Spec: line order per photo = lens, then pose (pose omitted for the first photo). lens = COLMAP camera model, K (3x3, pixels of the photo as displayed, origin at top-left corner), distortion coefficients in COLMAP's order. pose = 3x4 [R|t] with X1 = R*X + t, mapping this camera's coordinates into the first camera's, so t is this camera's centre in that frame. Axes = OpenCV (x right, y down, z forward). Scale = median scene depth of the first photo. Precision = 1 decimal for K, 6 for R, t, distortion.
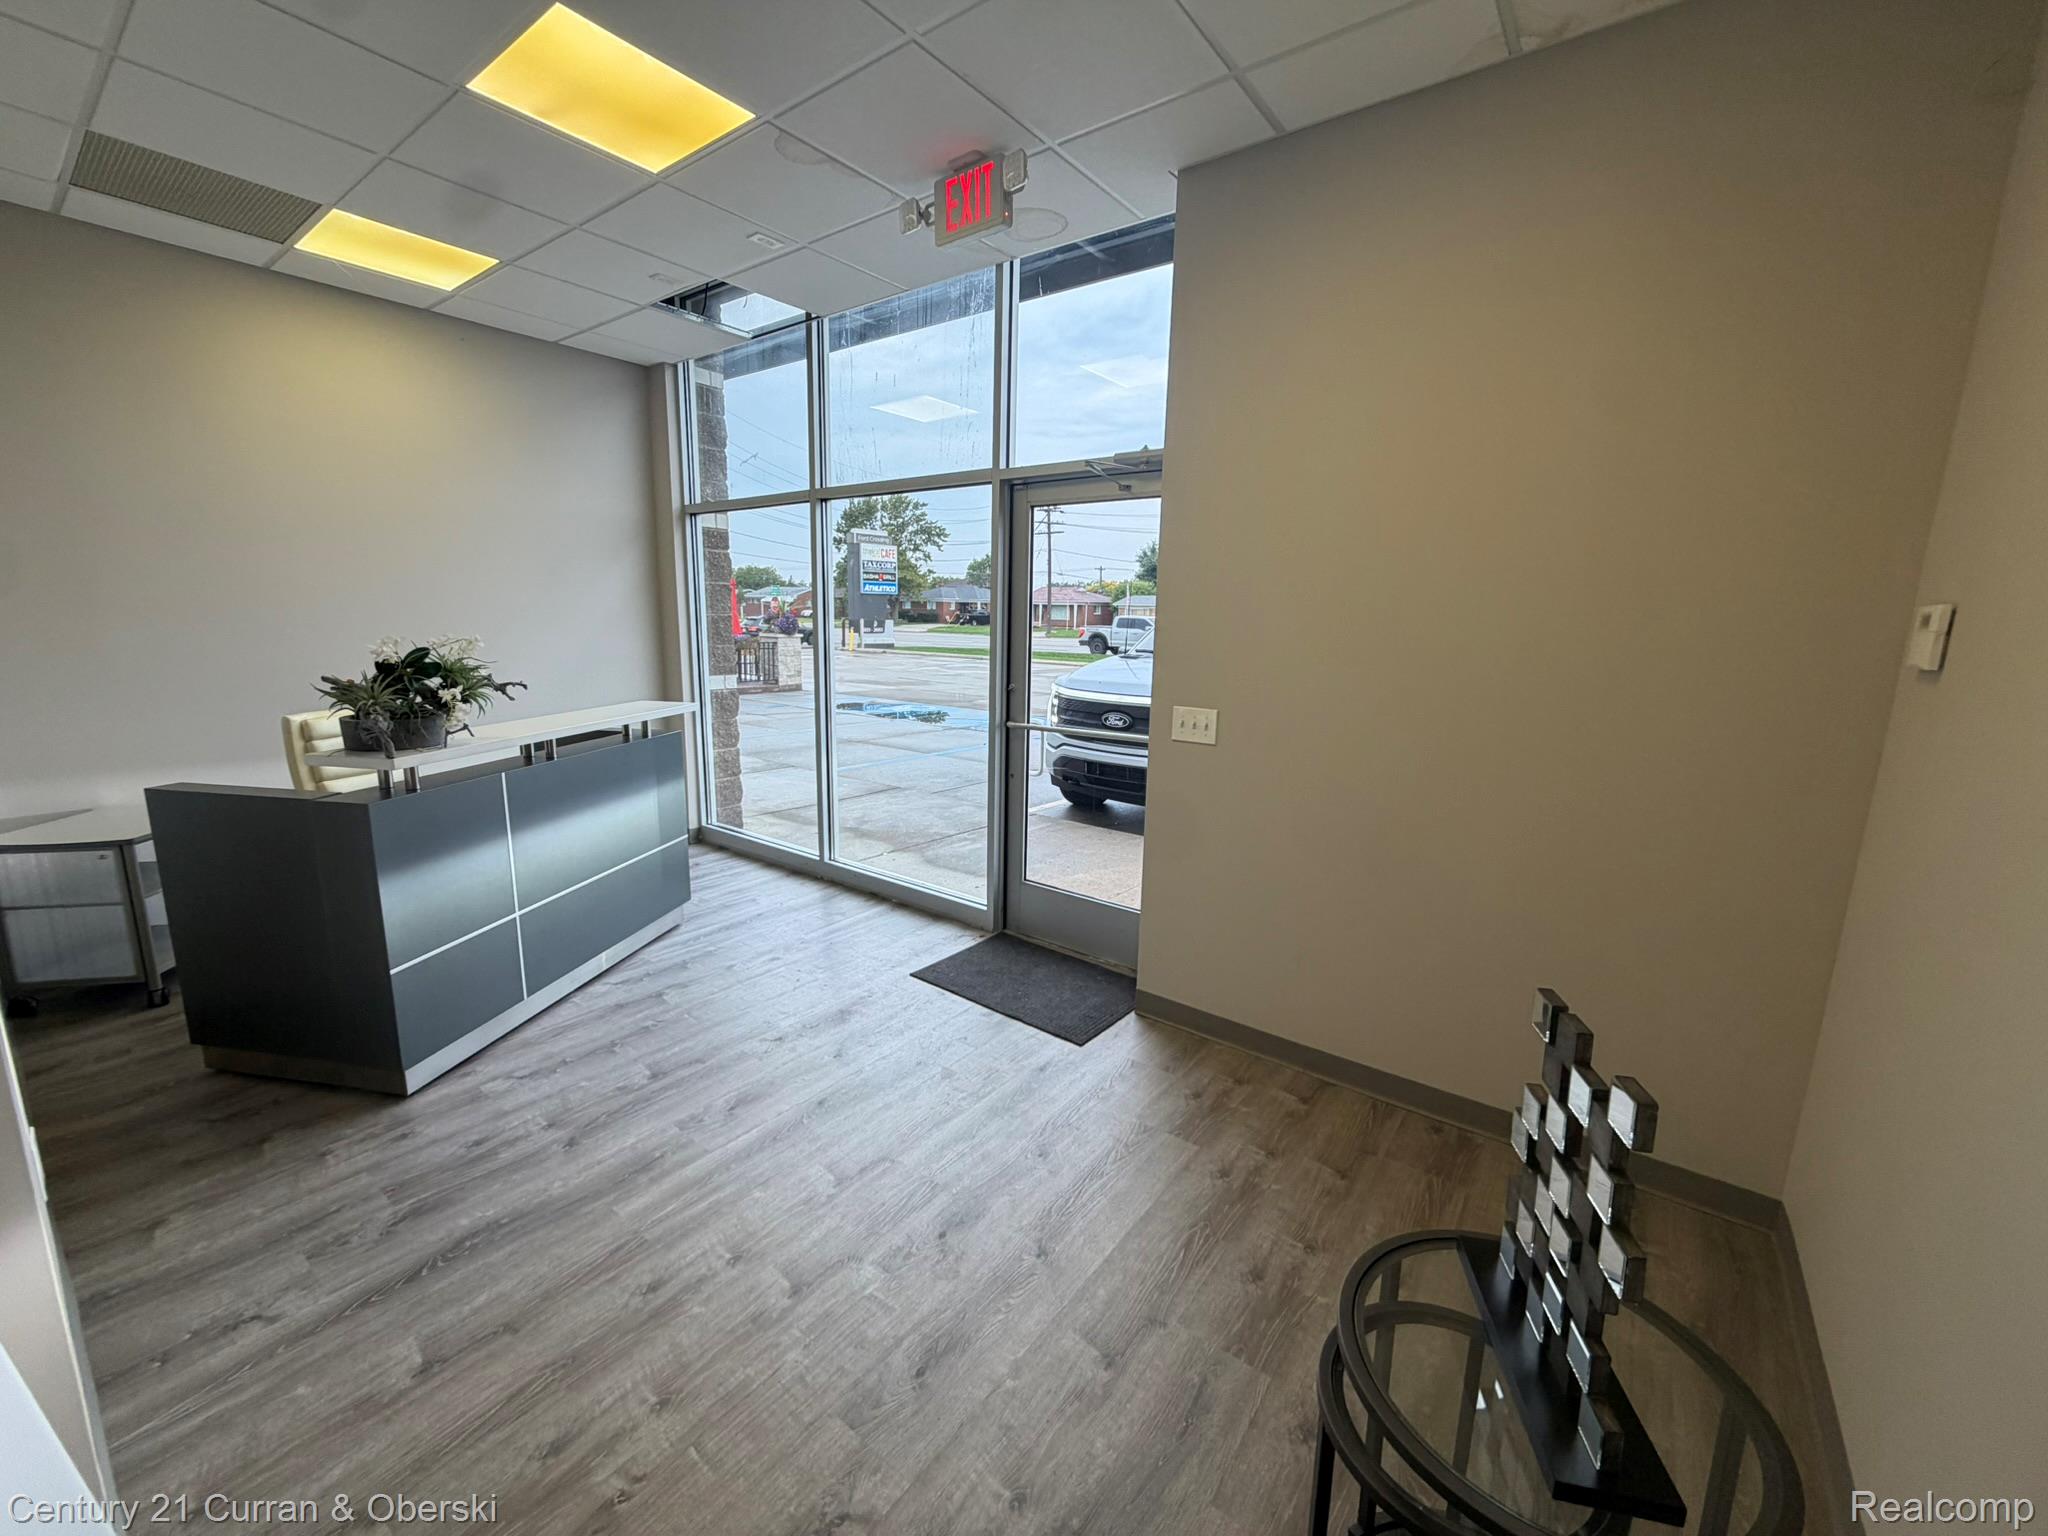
lens RADIAL K [[813.2, 0, 1024.0], [0, 813.2, 768.0], [0, 0, 1]] dist [-0.001502, 0.000180]
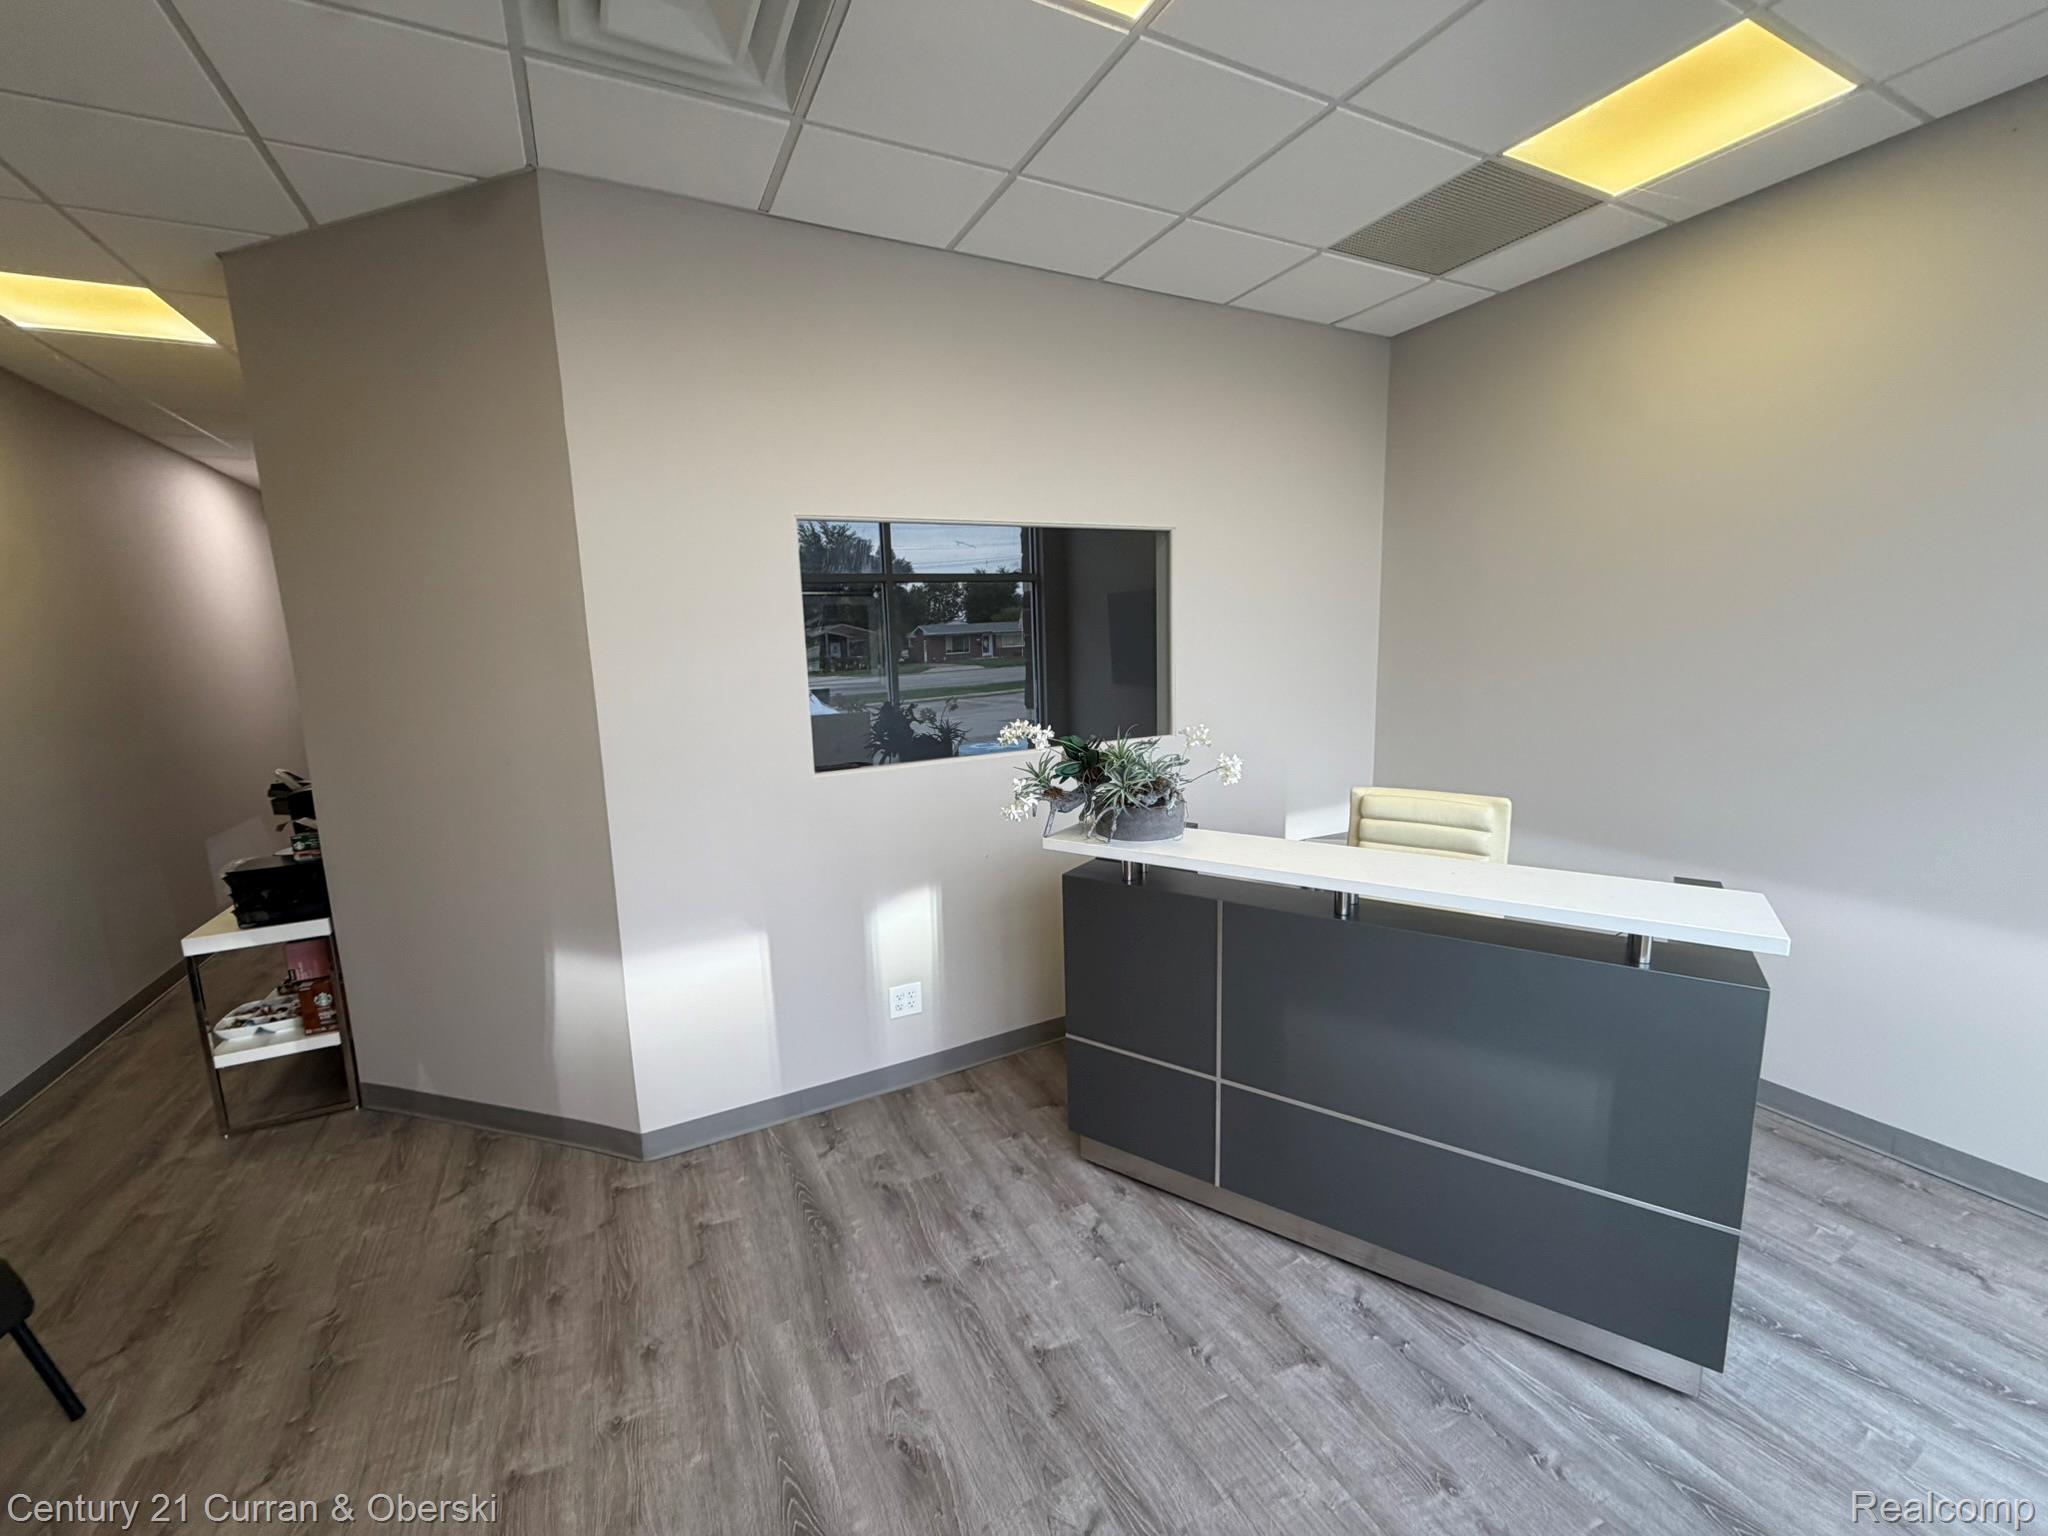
lens RADIAL K [[813.2, 0, 1024.0], [0, 813.2, 768.0], [0, 0, 1]] dist [-0.001502, 0.000180]
pose [[-0.433926, 0.138552, -0.890231, 0.134142], [-0.140038, 0.965723, 0.218560, -0.318604], [0.889999, 0.219505, -0.399650, 1.374526]]
